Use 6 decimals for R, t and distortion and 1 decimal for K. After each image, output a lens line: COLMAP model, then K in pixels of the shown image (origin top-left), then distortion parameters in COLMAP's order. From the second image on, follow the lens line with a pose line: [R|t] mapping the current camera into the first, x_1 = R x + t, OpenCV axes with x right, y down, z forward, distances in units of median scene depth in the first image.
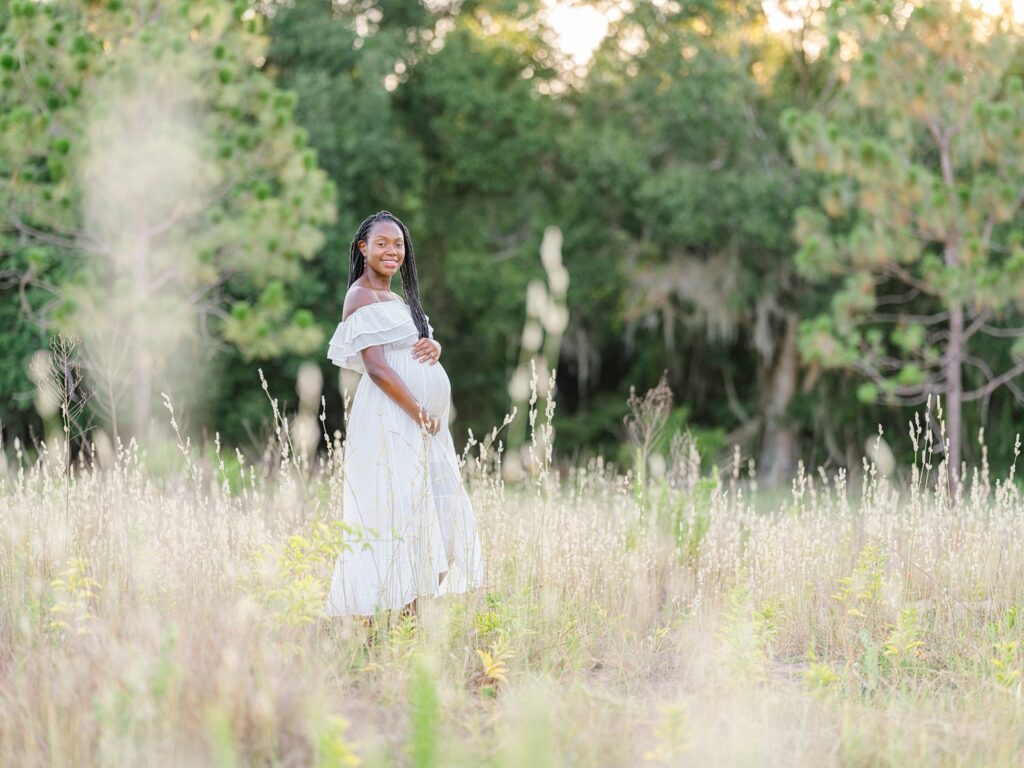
lens RADIAL K [[2612.1, 0, 513.9], [0, 2612.1, 382.0], [0, 0, 1]] dist [0.057087, 0.000000]
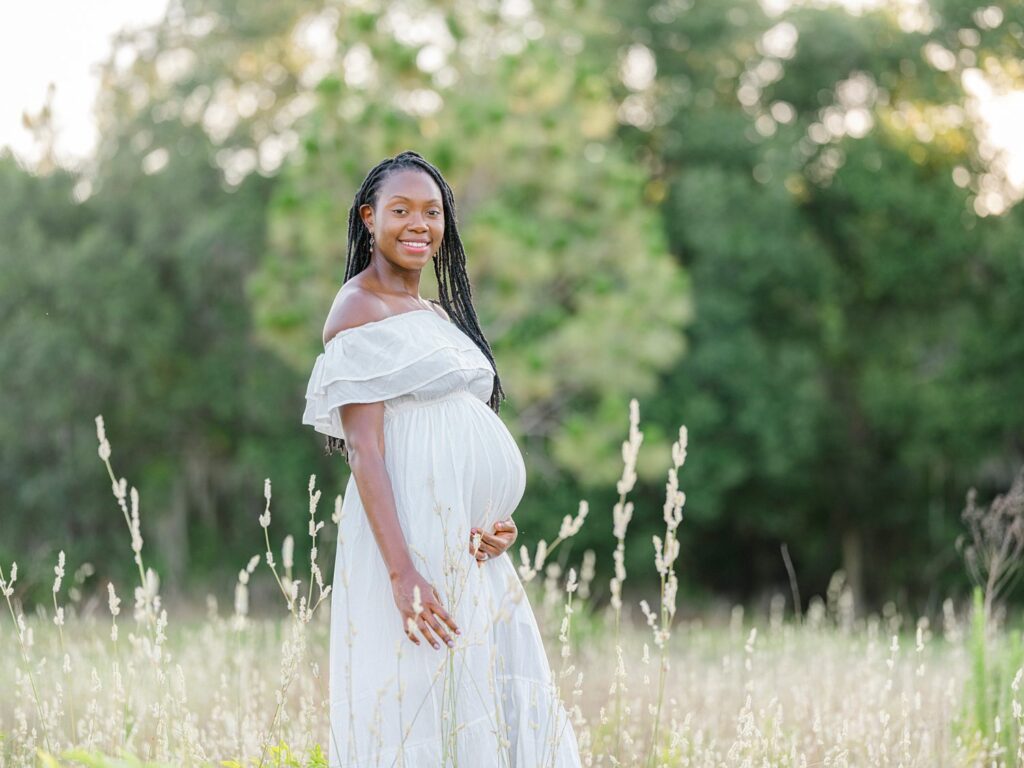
lens RADIAL K [[2612.1, 0, 513.8], [0, 2612.1, 385.9], [0, 0, 1]] dist [0.057087, 0.000000]
pose [[0.984128, -0.015892, -0.176747, 0.068505], [0.006403, 0.998513, -0.054129, 0.013358], [0.177345, 0.052138, 0.982767, 0.468722]]
